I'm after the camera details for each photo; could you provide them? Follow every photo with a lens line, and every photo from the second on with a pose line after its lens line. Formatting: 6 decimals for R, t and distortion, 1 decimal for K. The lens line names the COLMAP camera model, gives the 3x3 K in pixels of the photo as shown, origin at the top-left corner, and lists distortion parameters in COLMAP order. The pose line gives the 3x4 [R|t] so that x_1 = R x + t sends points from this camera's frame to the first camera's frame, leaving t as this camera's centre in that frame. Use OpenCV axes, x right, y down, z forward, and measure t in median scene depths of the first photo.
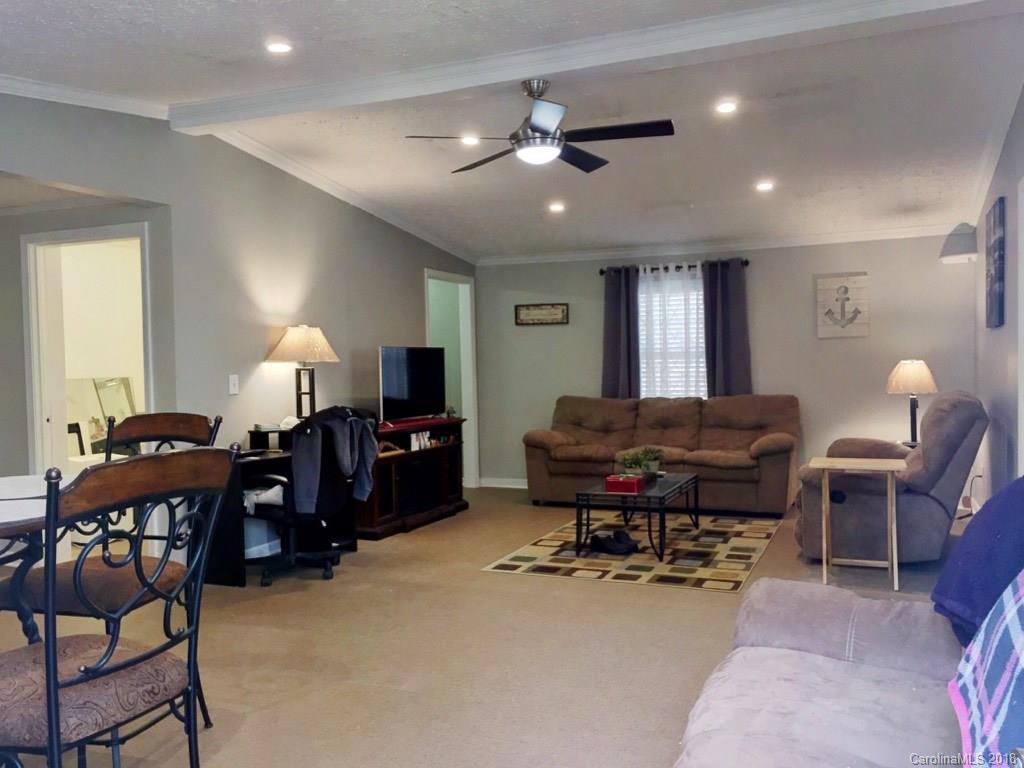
lens RADIAL K [[864.7, 0, 514.6], [0, 864.7, 385.3], [0, 0, 1]] dist [0.067052, -0.087191]
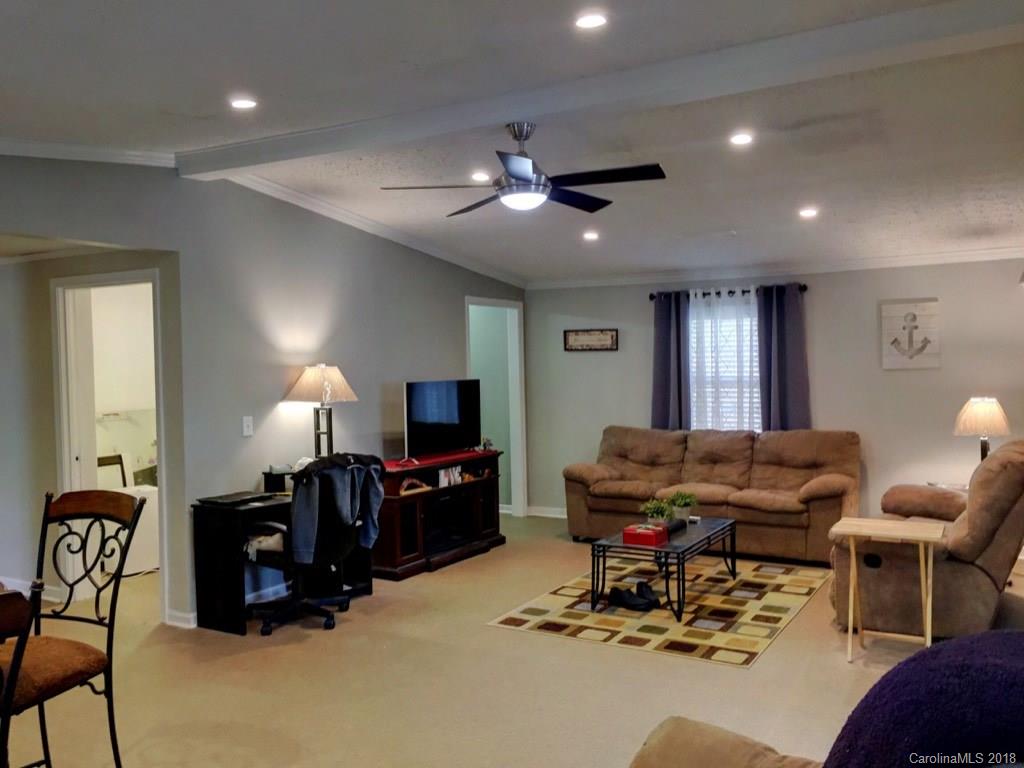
lens RADIAL K [[864.7, 0, 514.6], [0, 864.7, 385.3], [0, 0, 1]] dist [0.067052, -0.087191]
pose [[0.991929, 0.005347, -0.126679, 0.092979], [-0.004939, 0.999982, 0.003537, -0.045646], [0.126696, -0.002883, 0.991937, 0.040344]]
